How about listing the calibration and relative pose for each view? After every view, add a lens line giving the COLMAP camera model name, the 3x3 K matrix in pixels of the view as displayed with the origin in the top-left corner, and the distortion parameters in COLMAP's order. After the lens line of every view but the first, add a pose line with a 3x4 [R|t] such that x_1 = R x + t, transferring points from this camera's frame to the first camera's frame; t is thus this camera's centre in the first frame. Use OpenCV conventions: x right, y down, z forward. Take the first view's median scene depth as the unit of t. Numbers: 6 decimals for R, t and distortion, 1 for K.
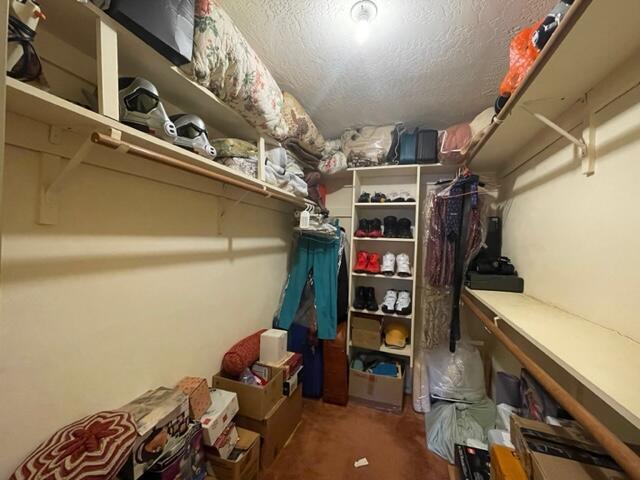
lens RADIAL K [[261.0, 0, 319.1], [0, 261.0, 243.0], [0, 0, 1]] dist [0.011582, 0.000140]
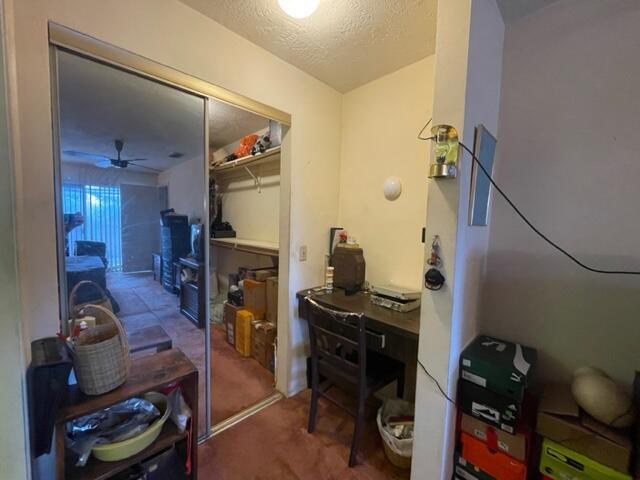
lens RADIAL K [[261.0, 0, 319.5], [0, 261.0, 239.5], [0, 0, 1]] dist [0.011582, 0.000140]
pose [[0.428311, -0.078359, 0.900227, -1.189661], [-0.011437, 0.995683, 0.092109, -0.008074], [-0.903559, -0.049748, 0.425566, -0.765357]]
